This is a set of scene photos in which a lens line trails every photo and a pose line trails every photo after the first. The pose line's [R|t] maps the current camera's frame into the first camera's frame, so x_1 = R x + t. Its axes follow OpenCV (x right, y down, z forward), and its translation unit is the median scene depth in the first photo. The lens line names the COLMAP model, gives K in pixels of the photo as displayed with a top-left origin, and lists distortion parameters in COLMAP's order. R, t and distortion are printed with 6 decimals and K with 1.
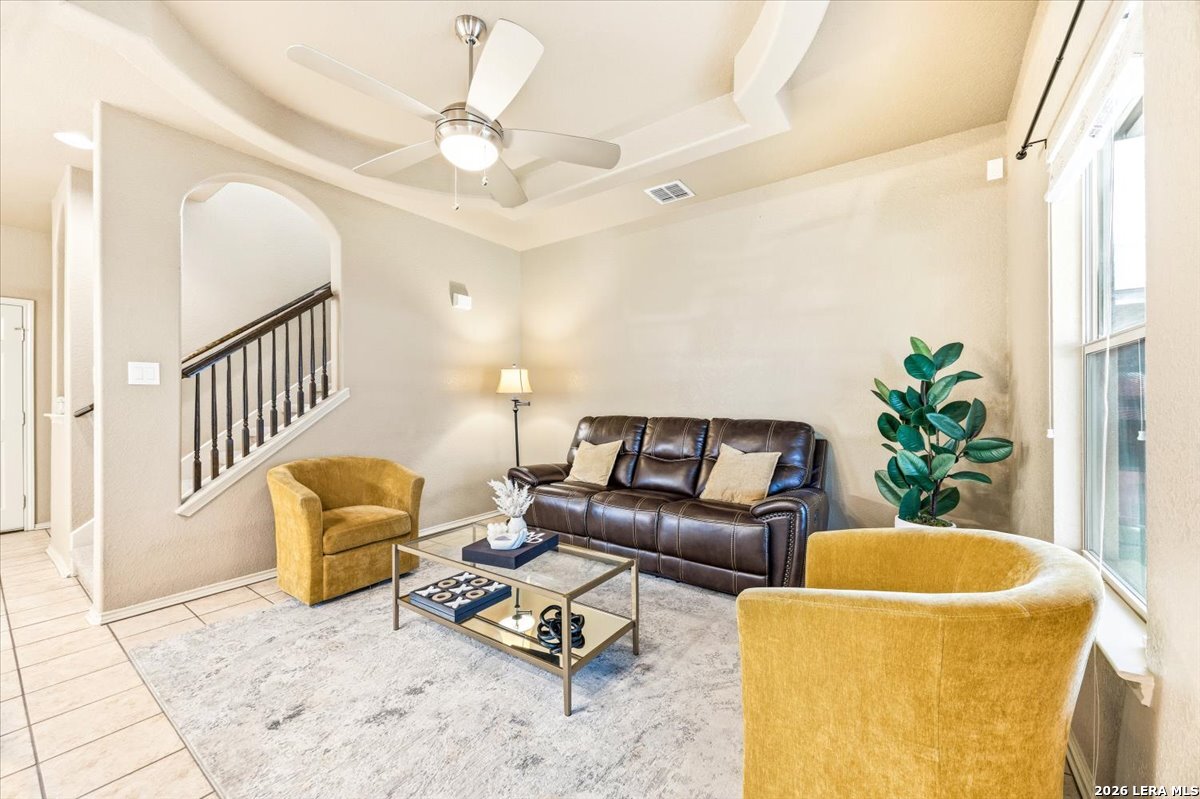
lens RADIAL K [[465.4, 0, 603.7], [0, 465.4, 402.8], [0, 0, 1]] dist [-0.003463, -0.000330]
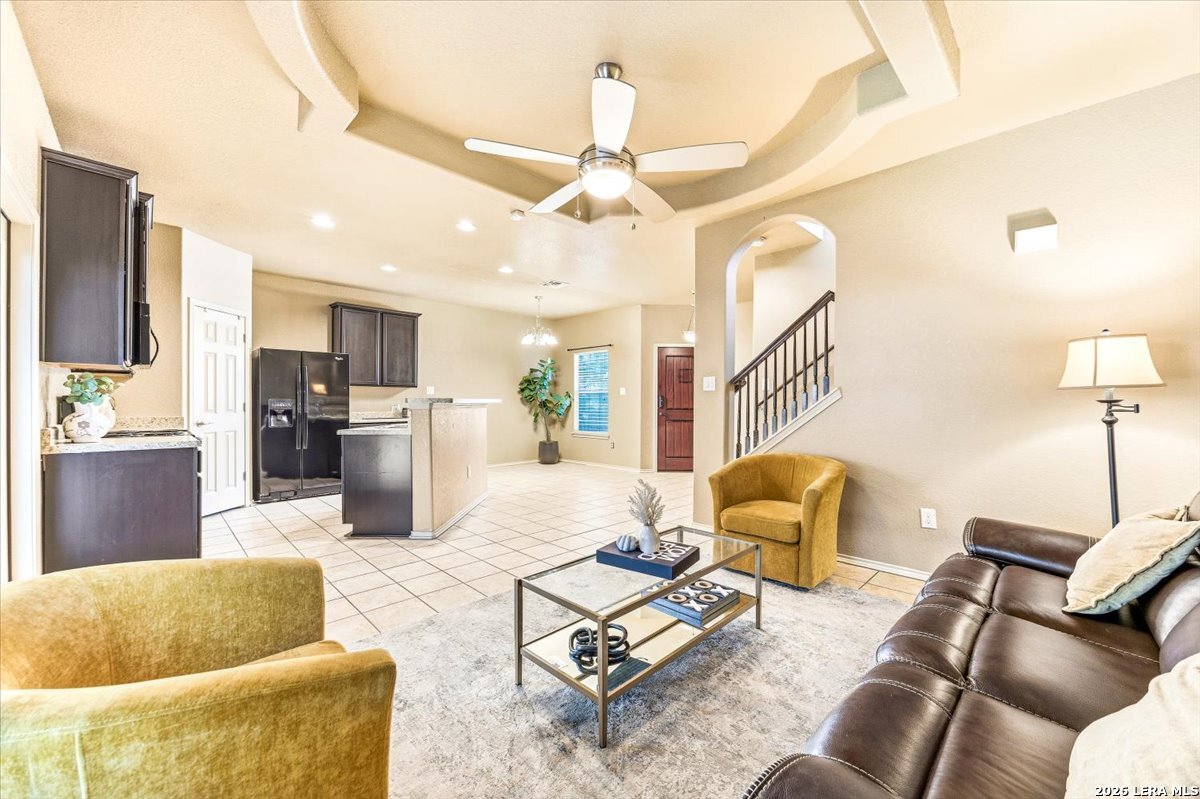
lens RADIAL K [[458.5, 0, 613.9], [0, 458.5, 401.7], [0, 0, 1]] dist [0.001120, 0.000125]
pose [[-0.156973, 0.004087, -0.987594, 0.604016], [-0.006163, 0.999968, 0.005117, -0.006396], [0.987584, 0.006889, -0.156943, 0.880029]]
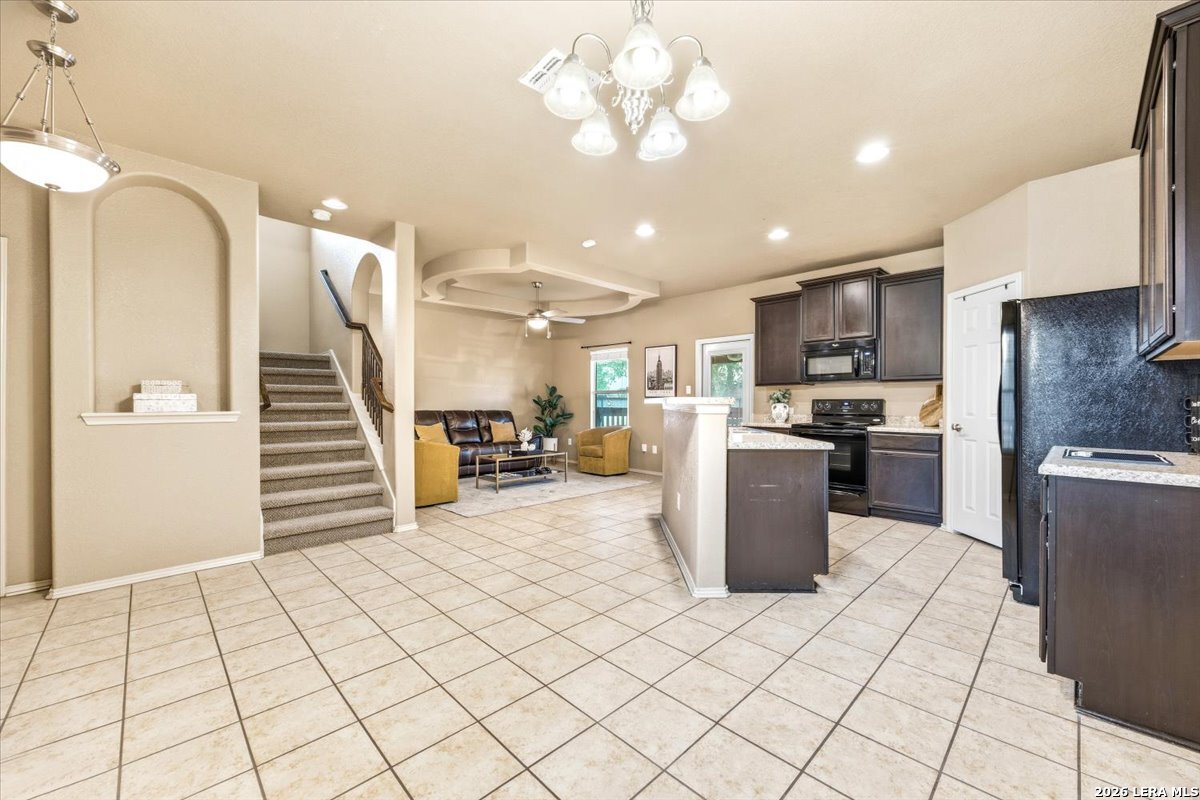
lens RADIAL K [[465.4, 0, 603.7], [0, 465.4, 403.3], [0, 0, 1]] dist [-0.003463, -0.000330]
pose [[0.174878, 0.005008, 0.984577, -2.434952], [-0.000578, 0.999987, -0.004983, 0.015015], [-0.984590, 0.000302, 0.174879, 0.002915]]
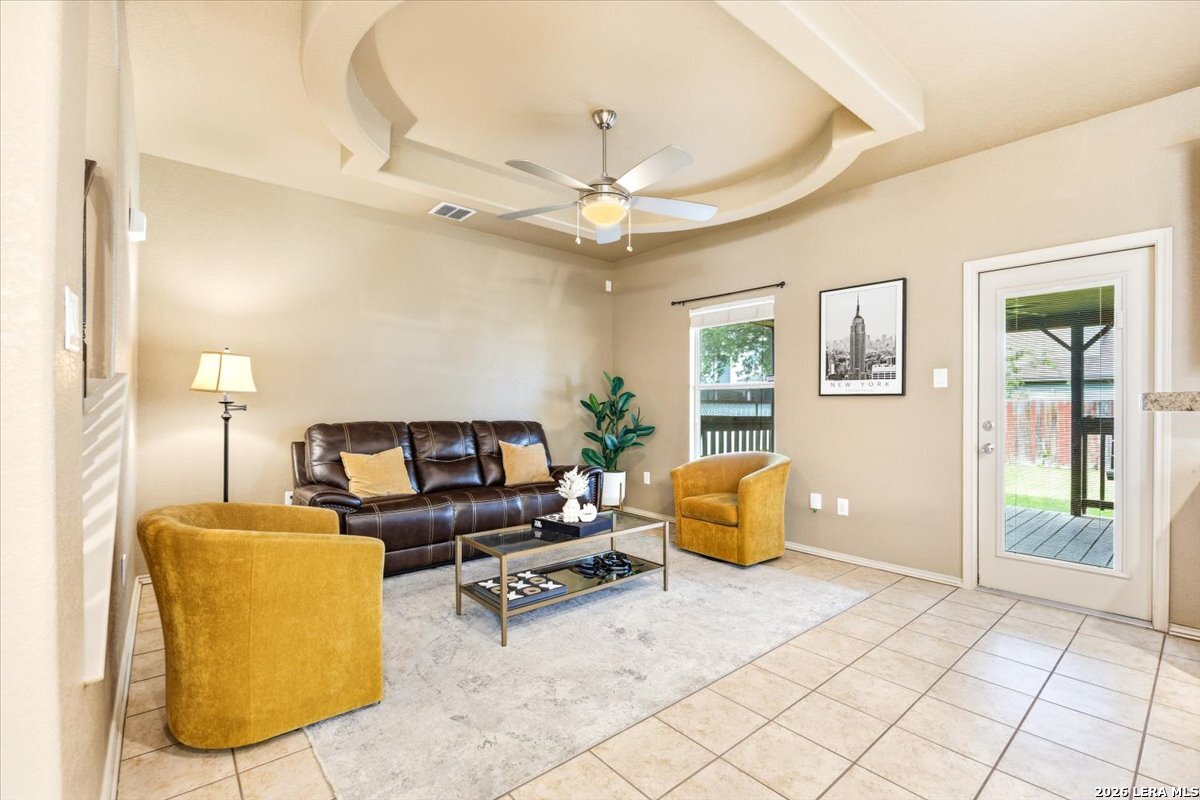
lens RADIAL K [[526.1, 0, 613.6], [0, 526.1, 408.2], [0, 0, 1]] dist [-0.004027, -0.000343]
pose [[0.233463, 0.002586, 0.972362, -1.250605], [-0.002130, 0.999995, -0.002149, 0.004751], [-0.972363, -0.001569, 0.233468, 0.463382]]
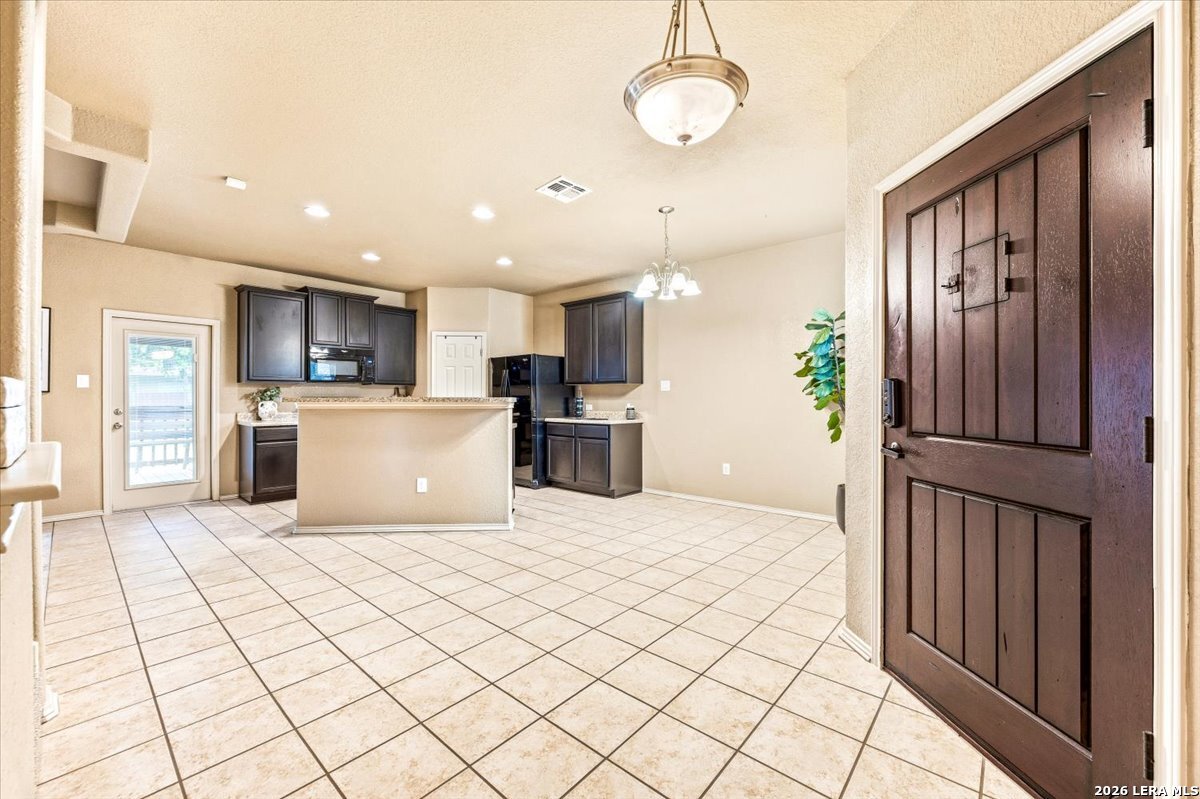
lens RADIAL K [[469.8, 0, 604.5], [0, 469.8, 396.2], [0, 0, 1]] dist [-0.000767, -0.000028]
pose [[-0.995917, 0.007453, 0.089964, -1.852578], [0.007433, 0.999972, -0.000561, -0.005482], [-0.089966, 0.000110, -0.995945, 1.505567]]
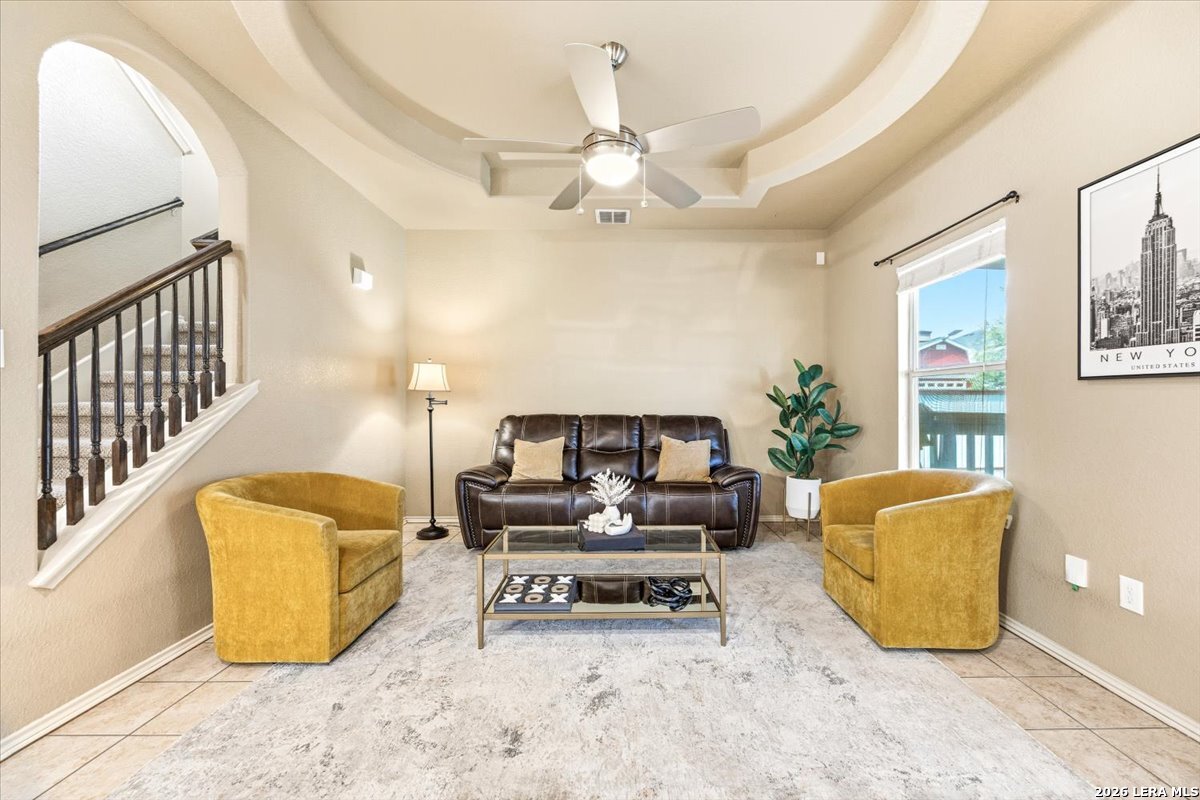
lens RADIAL K [[467.9, 0, 628.1], [0, 467.9, 401.4], [0, 0, 1]] dist [-0.000495, 0.000014]
pose [[0.807944, 0.003211, 0.589251, -0.657967], [-0.002325, 0.999995, -0.002261, 0.002037], [-0.589255, 0.000457, 0.807947, 0.071684]]
